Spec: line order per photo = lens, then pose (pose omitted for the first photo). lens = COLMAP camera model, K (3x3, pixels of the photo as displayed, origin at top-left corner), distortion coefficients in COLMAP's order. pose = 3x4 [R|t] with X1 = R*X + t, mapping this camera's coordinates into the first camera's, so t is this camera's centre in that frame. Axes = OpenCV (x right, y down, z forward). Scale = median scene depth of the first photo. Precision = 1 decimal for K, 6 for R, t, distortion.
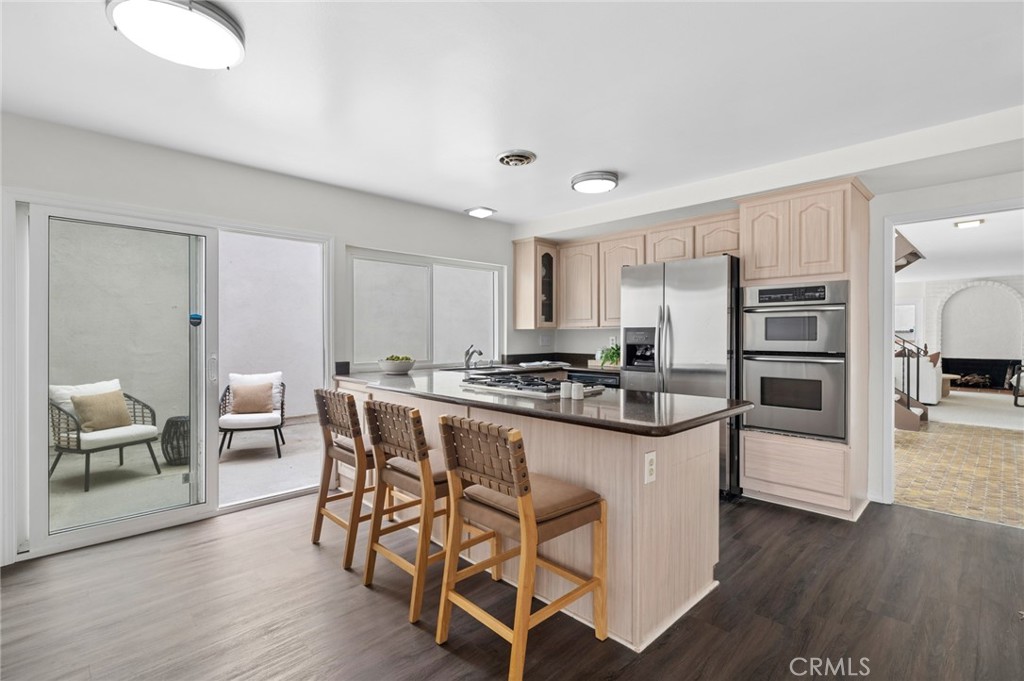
lens RADIAL K [[478.5, 0, 514.9], [0, 478.5, 336.3], [0, 0, 1]] dist [0.001374, 0.000699]
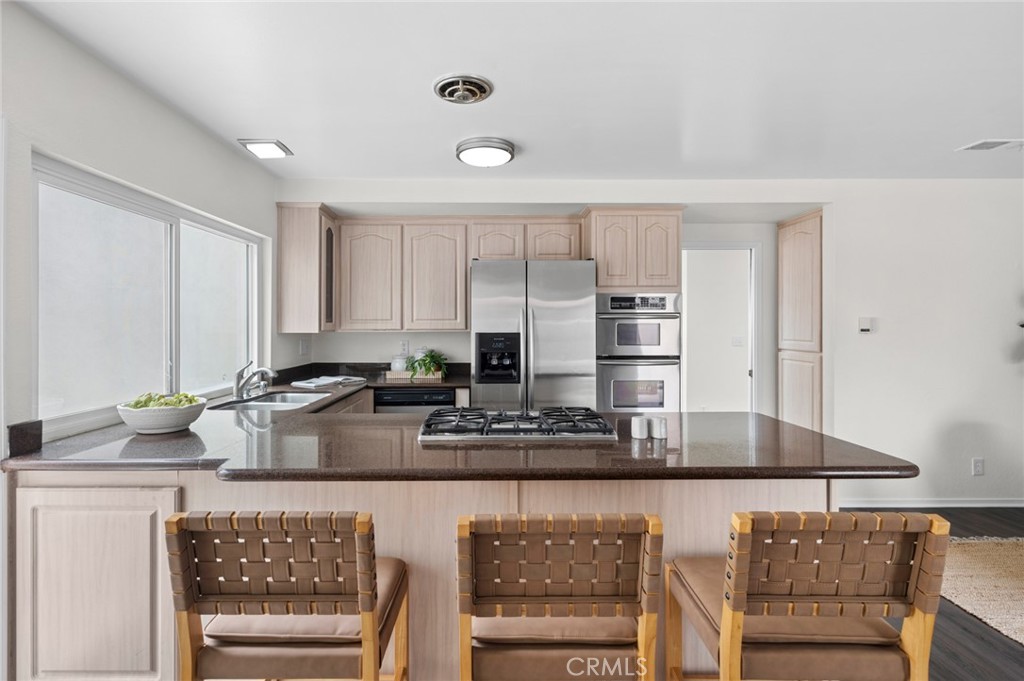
lens RADIAL K [[478.5, 0, 493.1], [0, 478.5, 327.4], [0, 0, 1]] dist [0.001374, 0.000699]
pose [[0.702384, -0.001884, 0.711796, -0.356574], [0.003693, 0.999993, -0.000997, -0.026867], [-0.711789, 0.003329, 0.702386, 0.397963]]
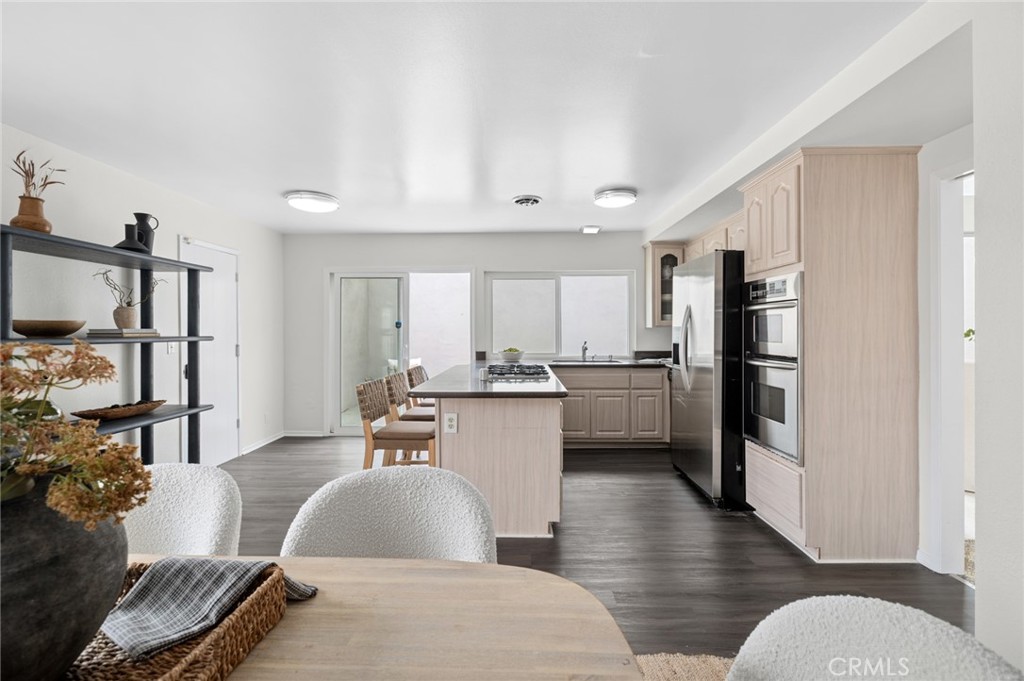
lens RADIAL K [[478.5, 0, 509.9], [0, 478.5, 333.5], [0, 0, 1]] dist [0.001374, 0.000699]
pose [[0.698889, 0.004335, -0.715217, 0.730436], [0.000269, 0.999980, 0.006323, -0.010480], [0.715230, -0.004612, 0.698874, 0.033504]]
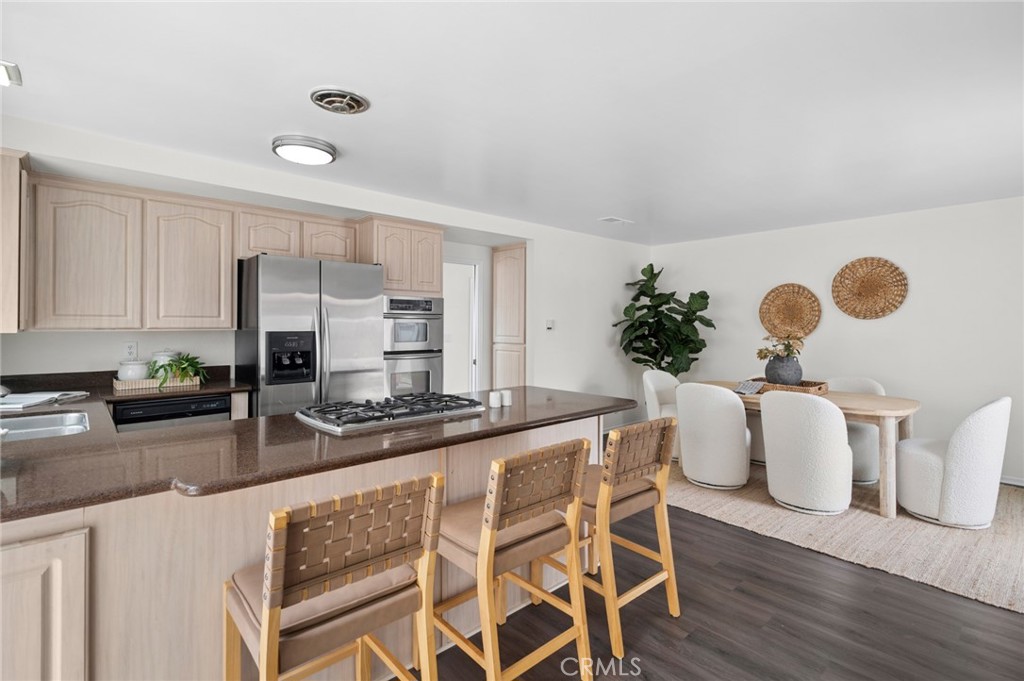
lens RADIAL K [[478.5, 0, 512.9], [0, 478.5, 323.5], [0, 0, 1]] dist [0.001374, 0.000699]
pose [[0.044004, 0.004314, 0.999022, -0.558712], [0.001181, 0.999990, -0.004370, -0.027868], [-0.999031, 0.001372, 0.043999, 0.570016]]
